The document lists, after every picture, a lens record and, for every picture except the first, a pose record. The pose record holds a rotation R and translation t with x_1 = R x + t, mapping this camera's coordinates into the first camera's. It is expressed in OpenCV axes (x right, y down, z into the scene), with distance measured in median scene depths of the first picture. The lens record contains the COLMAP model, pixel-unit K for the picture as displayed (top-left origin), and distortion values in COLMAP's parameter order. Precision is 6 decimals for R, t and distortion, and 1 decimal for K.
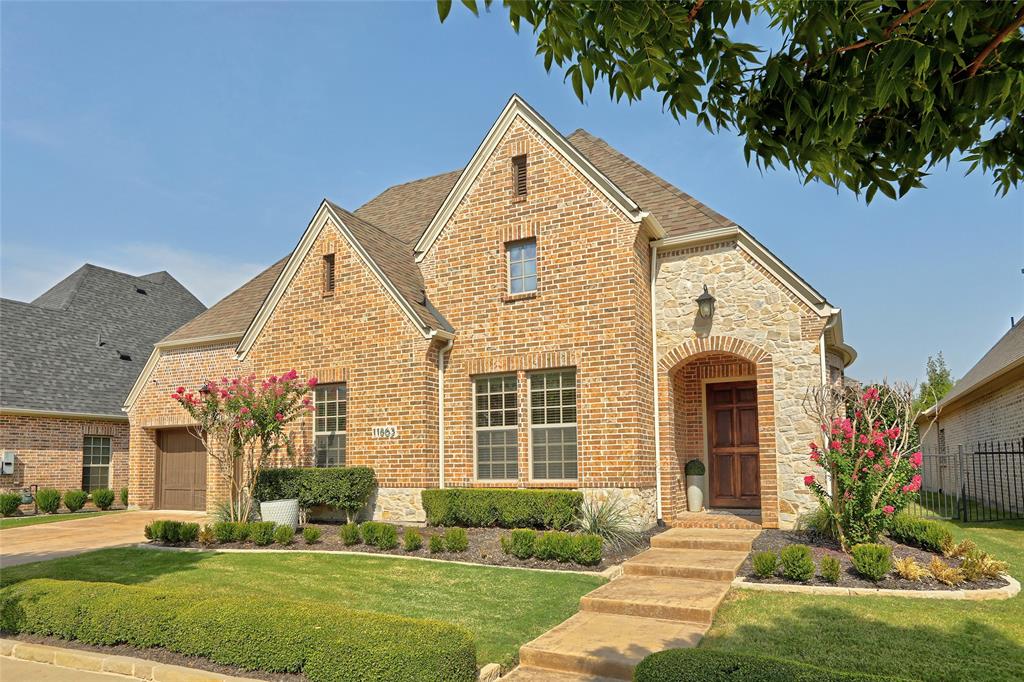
lens RADIAL K [[606.0, 0, 502.3], [0, 606.0, 336.4], [0, 0, 1]] dist [-0.054263, 0.055768]
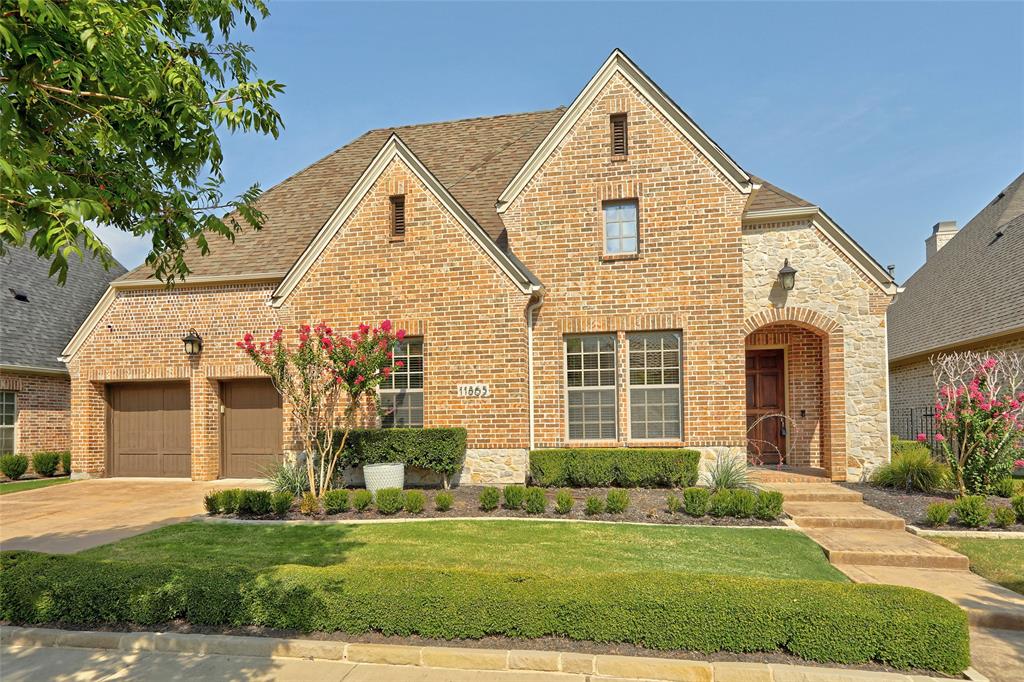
lens RADIAL K [[588.1, 0, 511.4], [0, 588.1, 332.7], [0, 0, 1]] dist [-0.050541, 0.047790]
pose [[0.967068, 0.040543, 0.251267, -0.385915], [-0.053786, 0.997490, 0.046059, 0.024011], [-0.248769, -0.058057, 0.966821, 0.108502]]
